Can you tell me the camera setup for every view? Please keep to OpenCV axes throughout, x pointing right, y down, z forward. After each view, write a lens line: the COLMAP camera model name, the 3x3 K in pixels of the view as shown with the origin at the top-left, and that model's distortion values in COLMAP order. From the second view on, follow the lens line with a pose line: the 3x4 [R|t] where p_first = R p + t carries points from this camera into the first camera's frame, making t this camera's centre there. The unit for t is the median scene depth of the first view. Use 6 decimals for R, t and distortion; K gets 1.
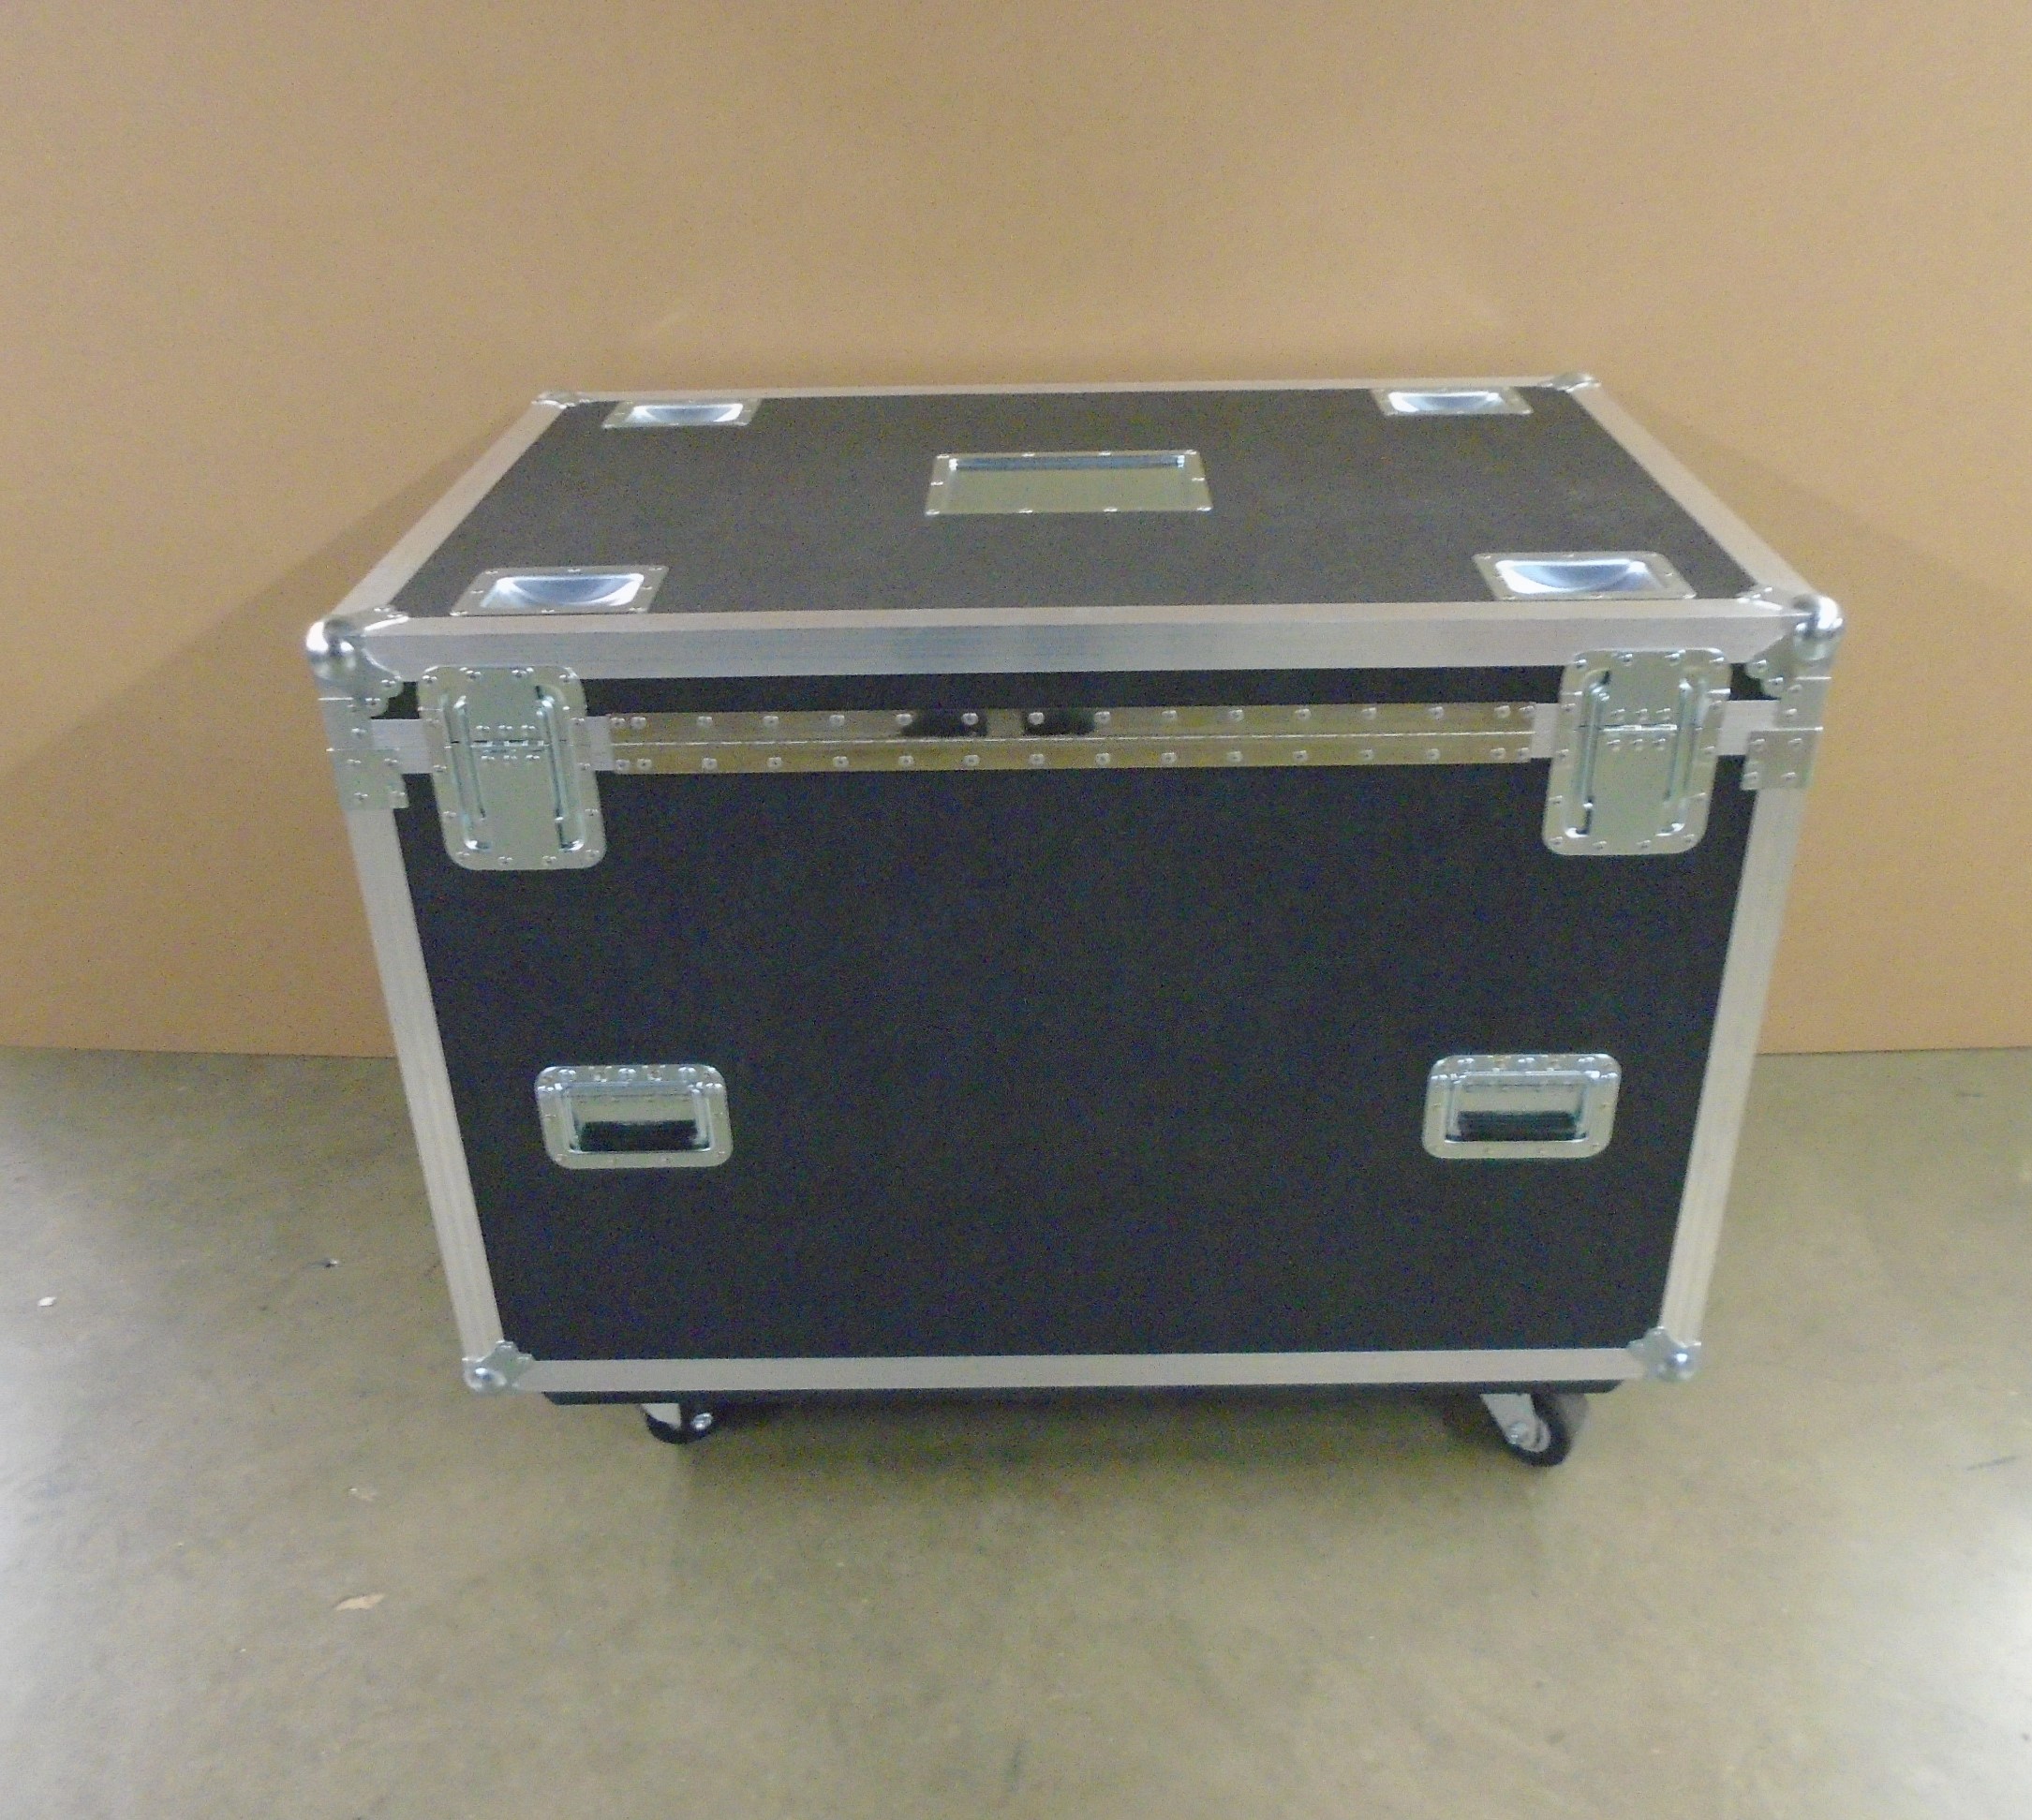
lens RADIAL K [[1870.6, 0, 1062.5], [0, 1870.6, 913.7], [0, 0, 1]] dist [-0.000628, -0.006137]
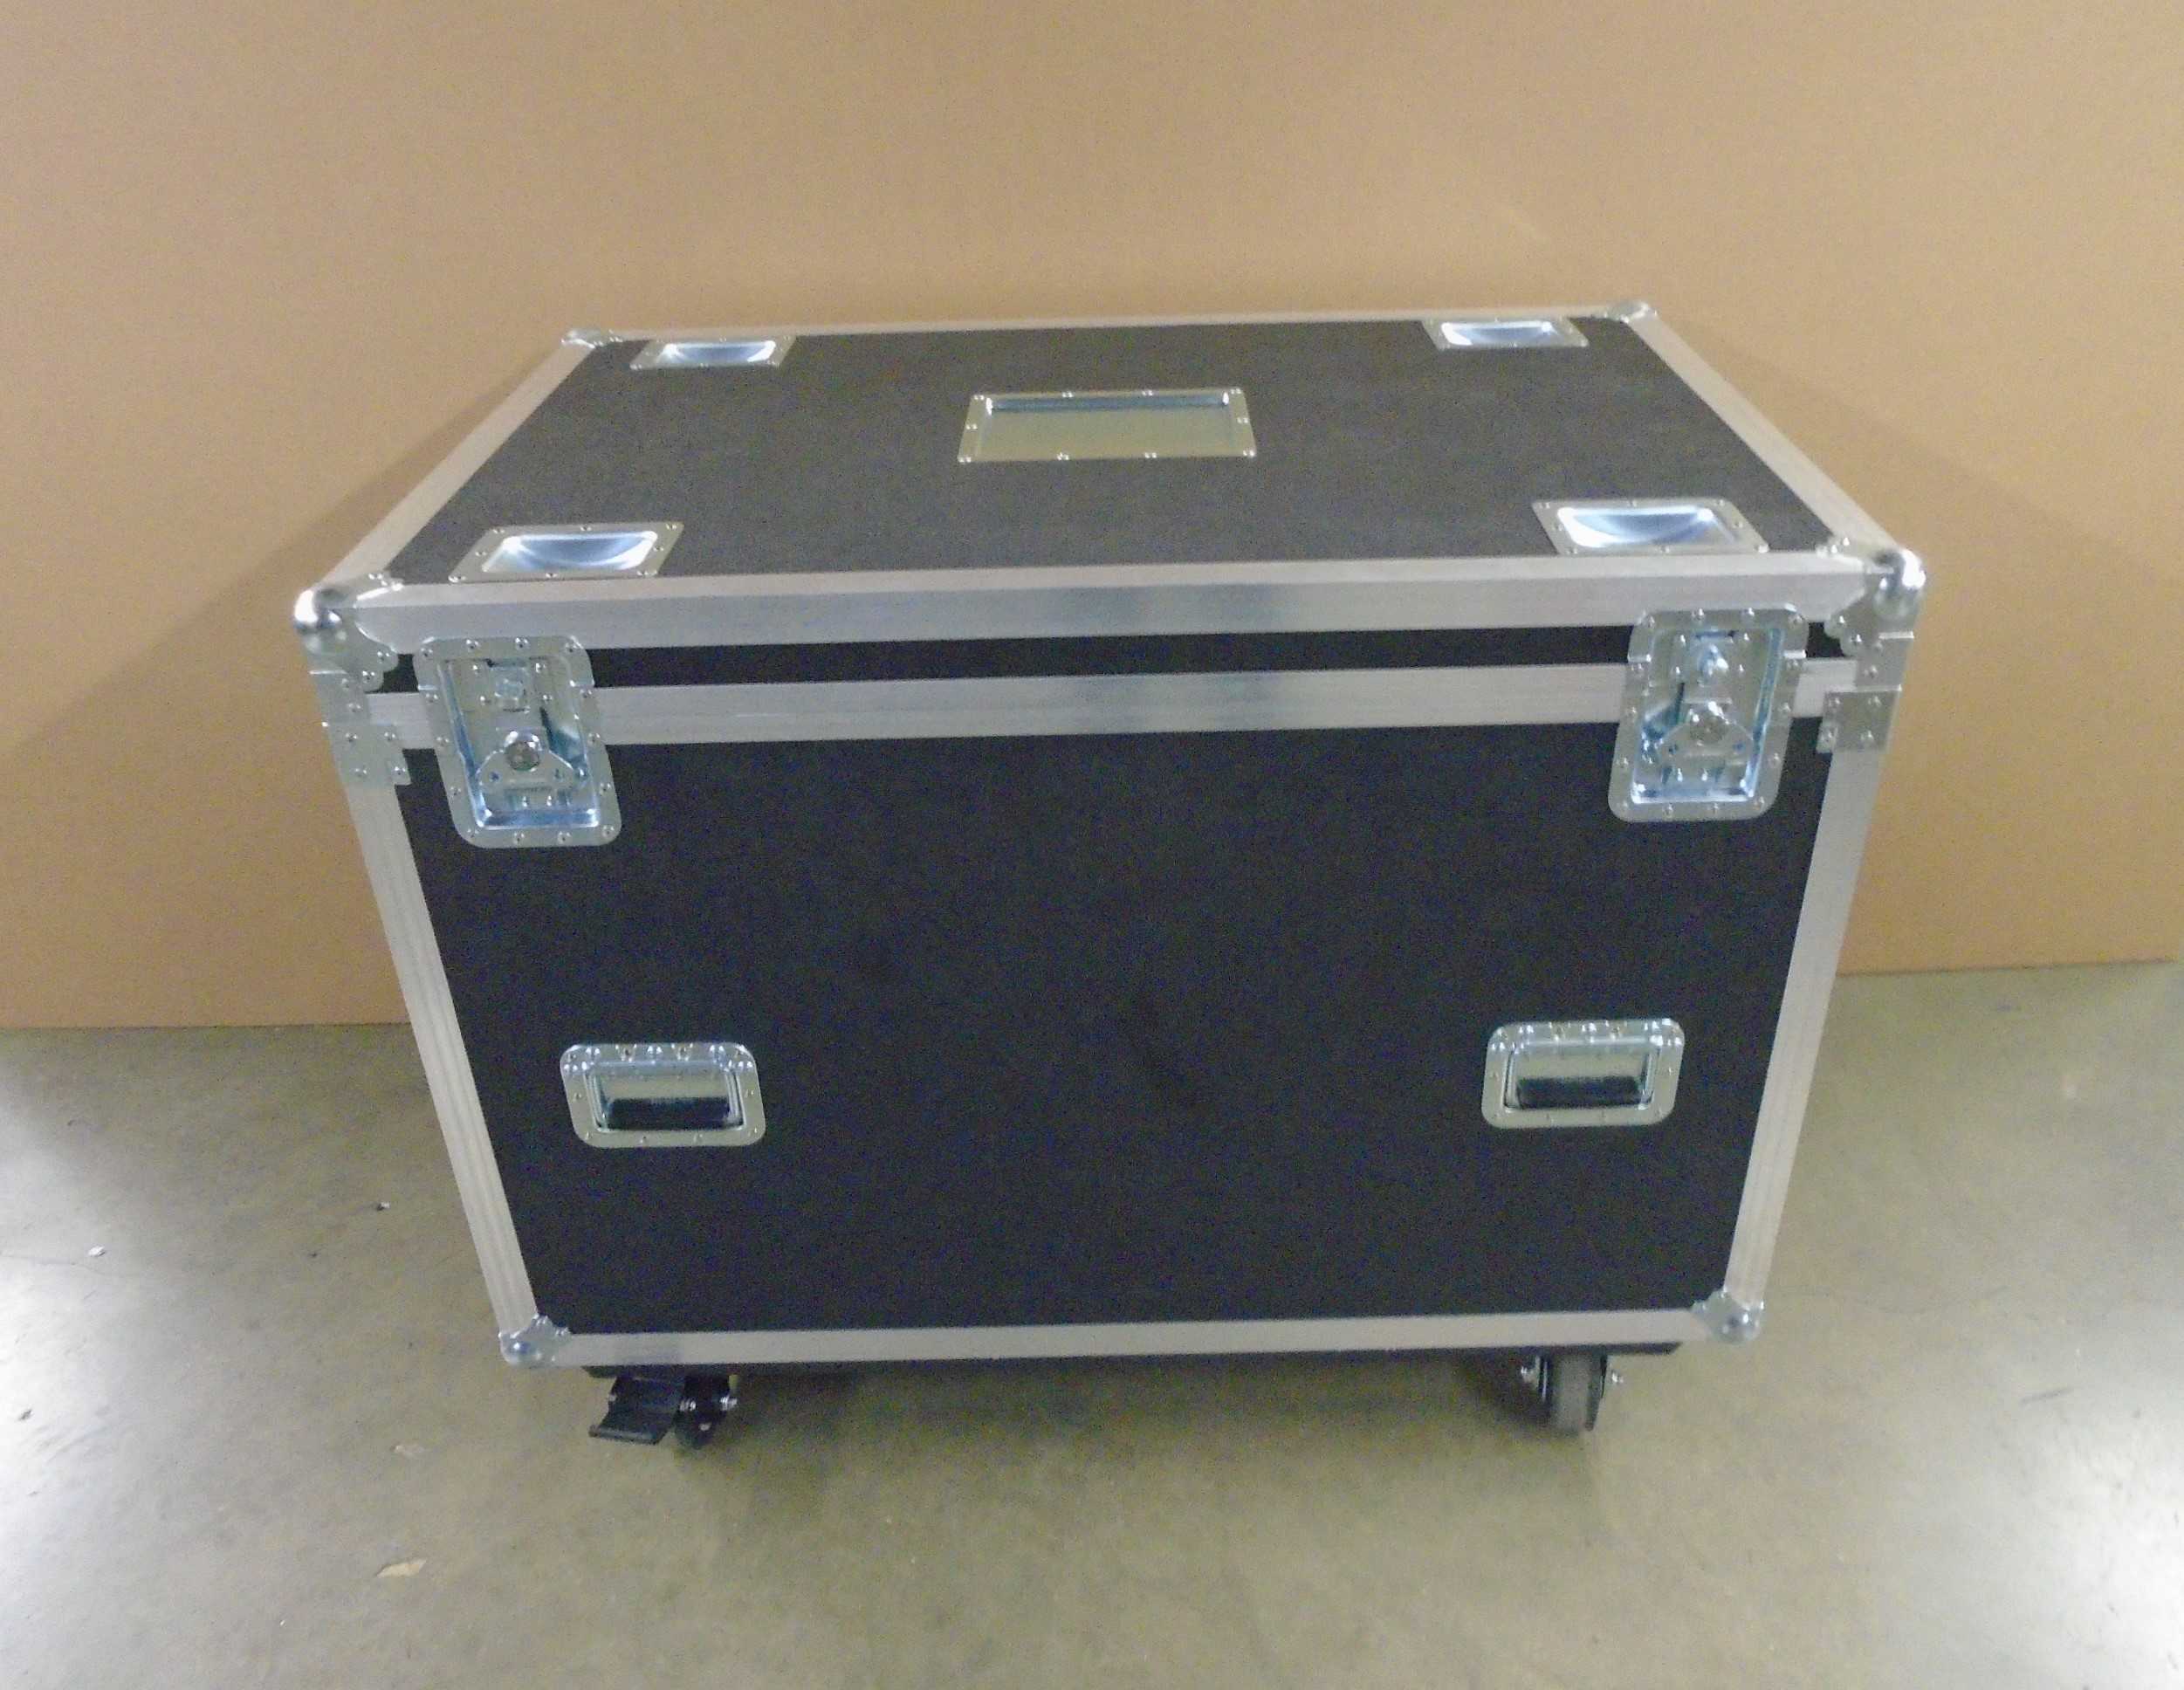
lens RADIAL K [[1764.8, 0, 1132.5], [0, 1764.8, 845.6], [0, 0, 1]] dist [-0.005568, -0.000656]
pose [[0.999947, -0.009269, 0.004435, 0.010190], [0.009139, 0.999552, 0.028500, -0.043791], [-0.004697, -0.028458, 0.999584, 0.096550]]
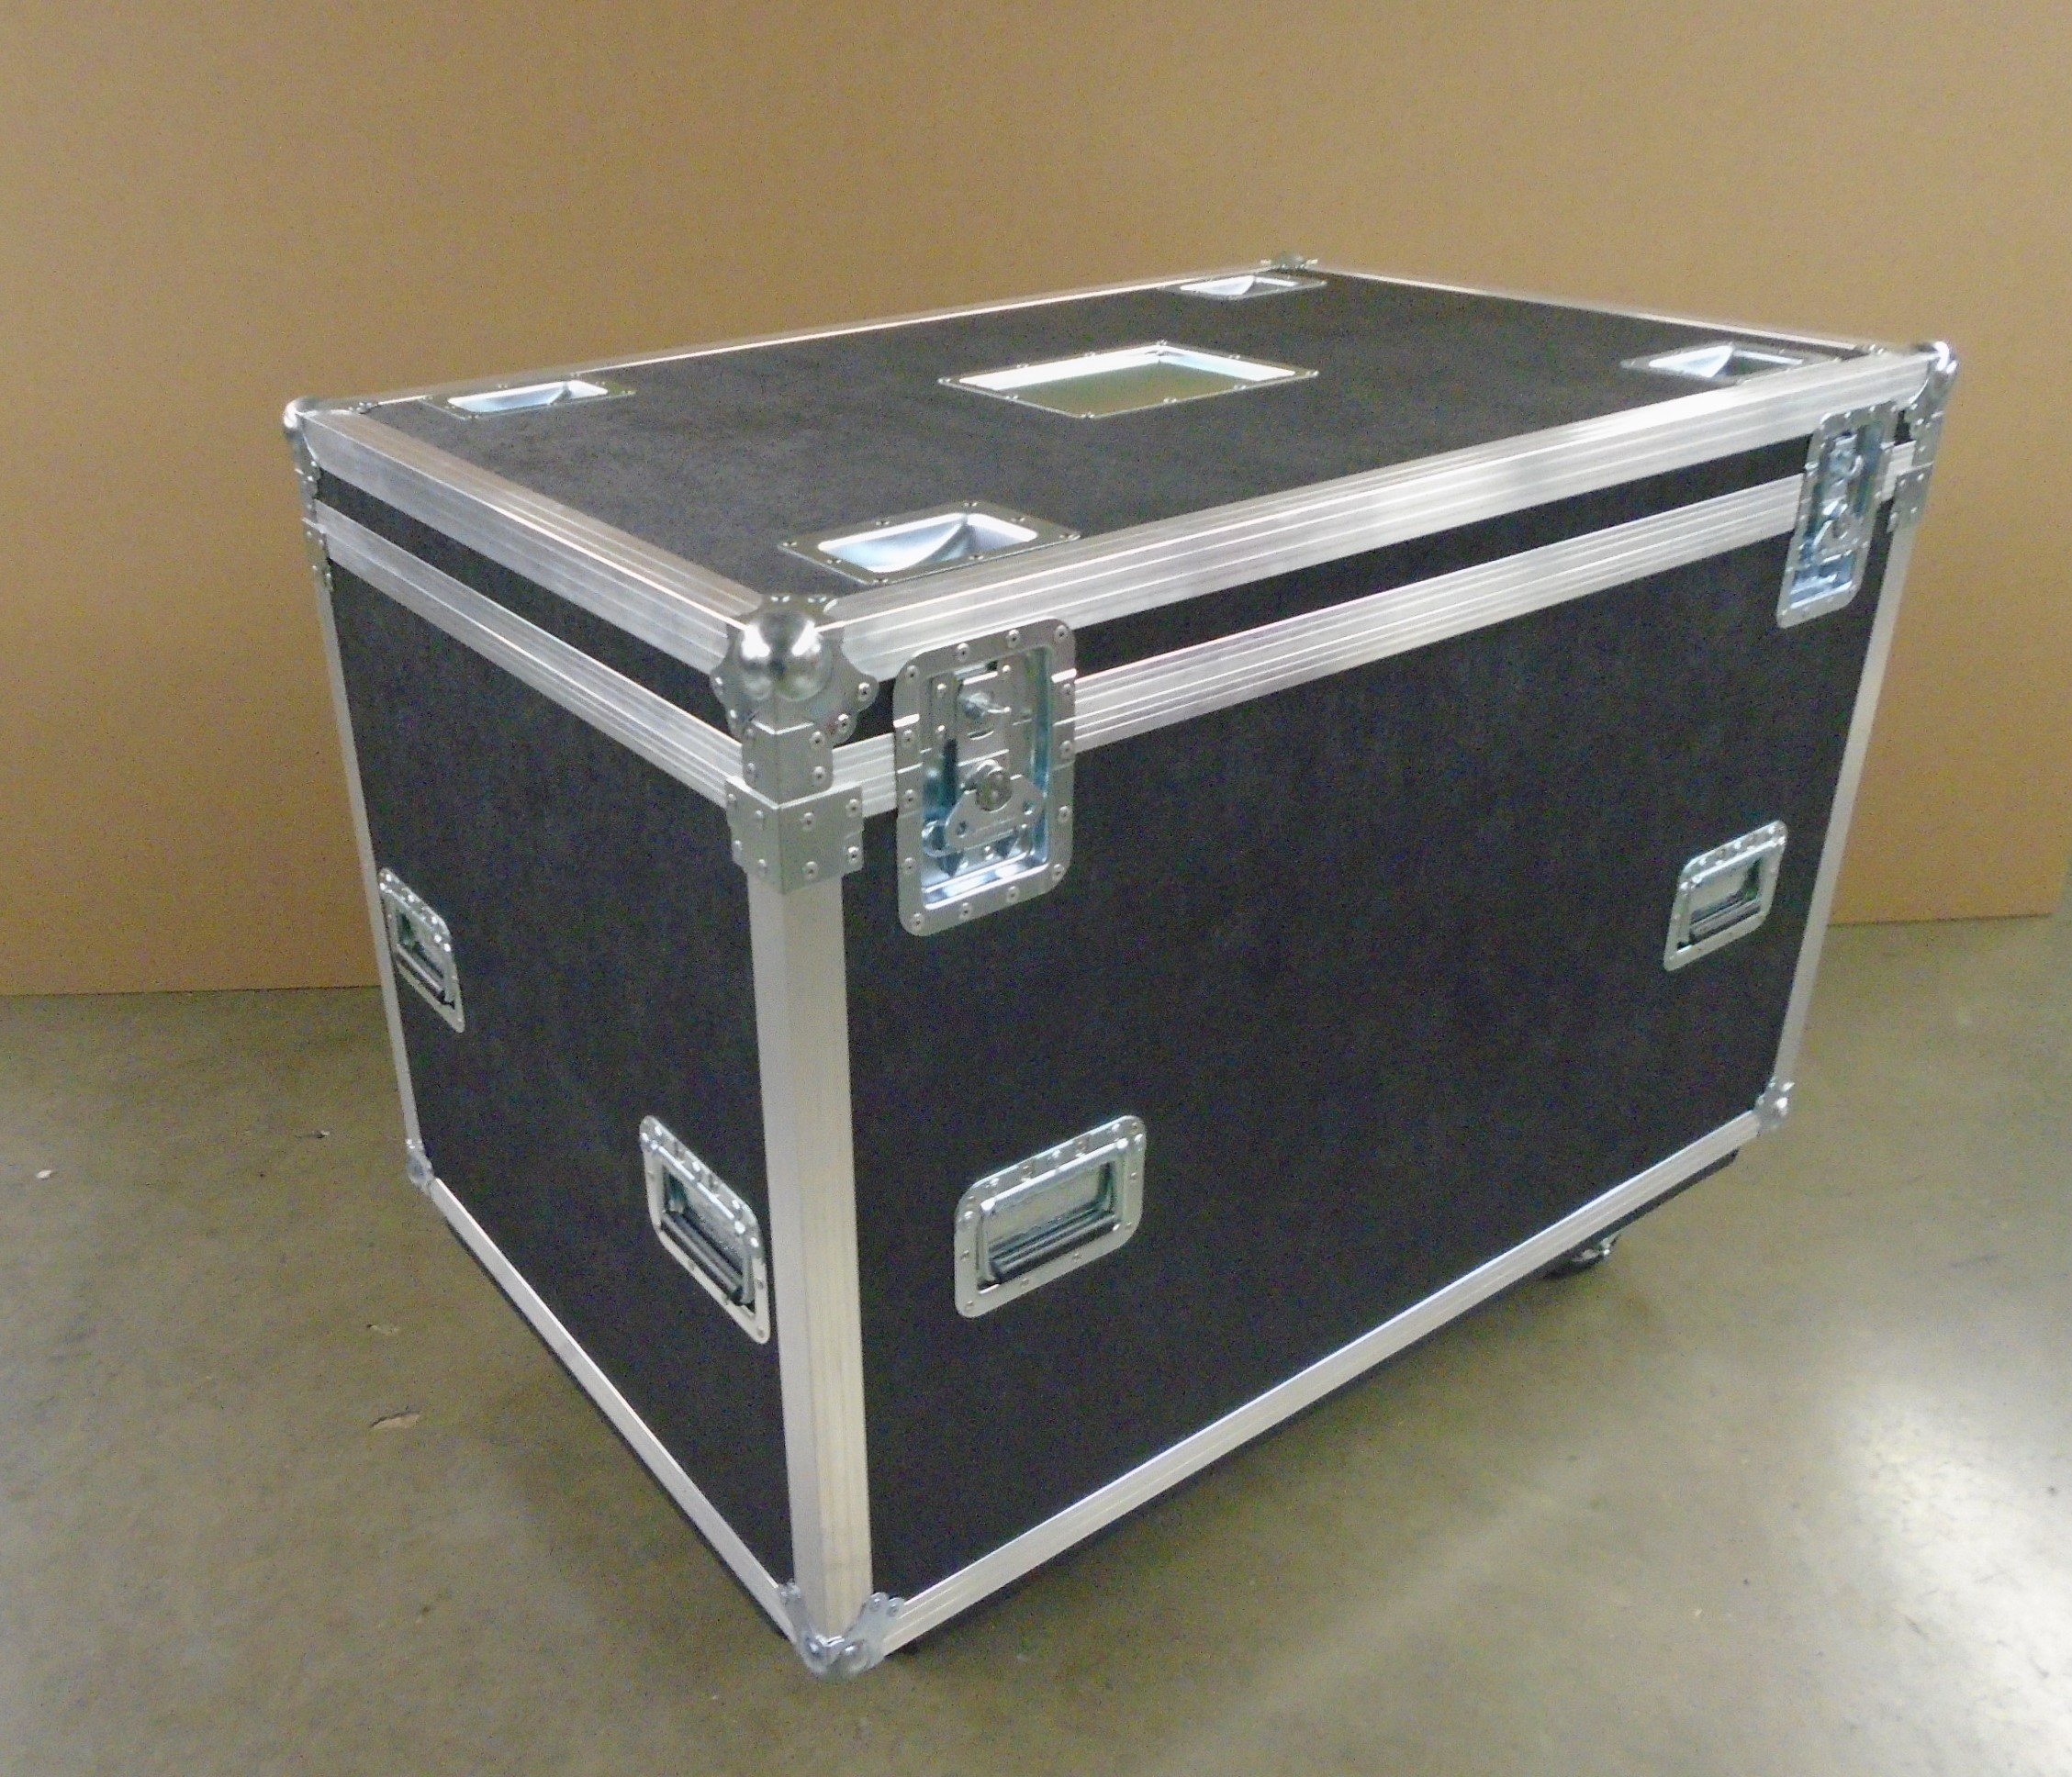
lens RADIAL K [[1855.4, 0, 1026.6], [0, 1855.4, 889.7], [0, 0, 1]] dist [0.003726, 0.003073]
pose [[0.796210, -0.269097, 0.541882, -0.629900], [0.296361, 0.954302, 0.038449, -0.052864], [-0.527466, 0.129979, 0.839575, 0.348477]]
